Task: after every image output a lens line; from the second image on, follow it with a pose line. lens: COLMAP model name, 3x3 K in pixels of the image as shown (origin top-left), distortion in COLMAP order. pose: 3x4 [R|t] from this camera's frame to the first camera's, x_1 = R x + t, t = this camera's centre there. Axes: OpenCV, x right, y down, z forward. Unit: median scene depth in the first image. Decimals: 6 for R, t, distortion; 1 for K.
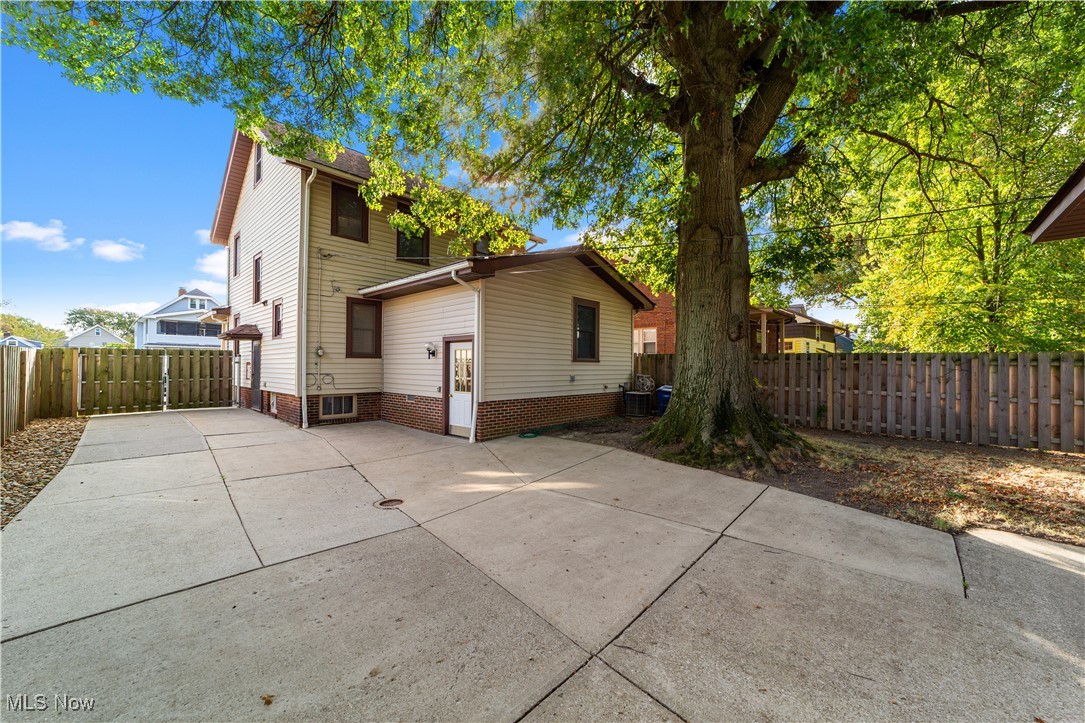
lens RADIAL K [[420.4, 0, 546.9], [0, 420.4, 364.8], [0, 0, 1]] dist [-0.010061, 0.005466]
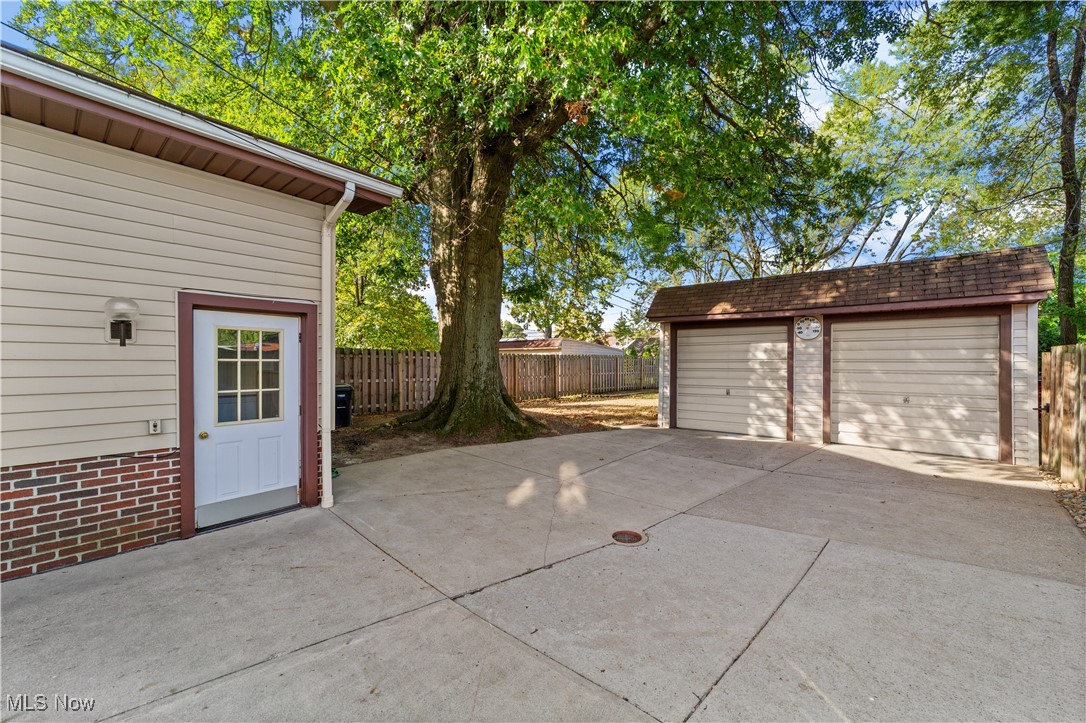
lens RADIAL K [[420.8, 0, 547.9], [0, 420.8, 361.7], [0, 0, 1]] dist [-0.010061, 0.005466]
pose [[-0.050025, -0.006008, 0.998730, -1.009193], [-0.009891, 0.999936, 0.005520, -0.008921], [-0.998699, -0.009603, -0.050081, 1.034033]]
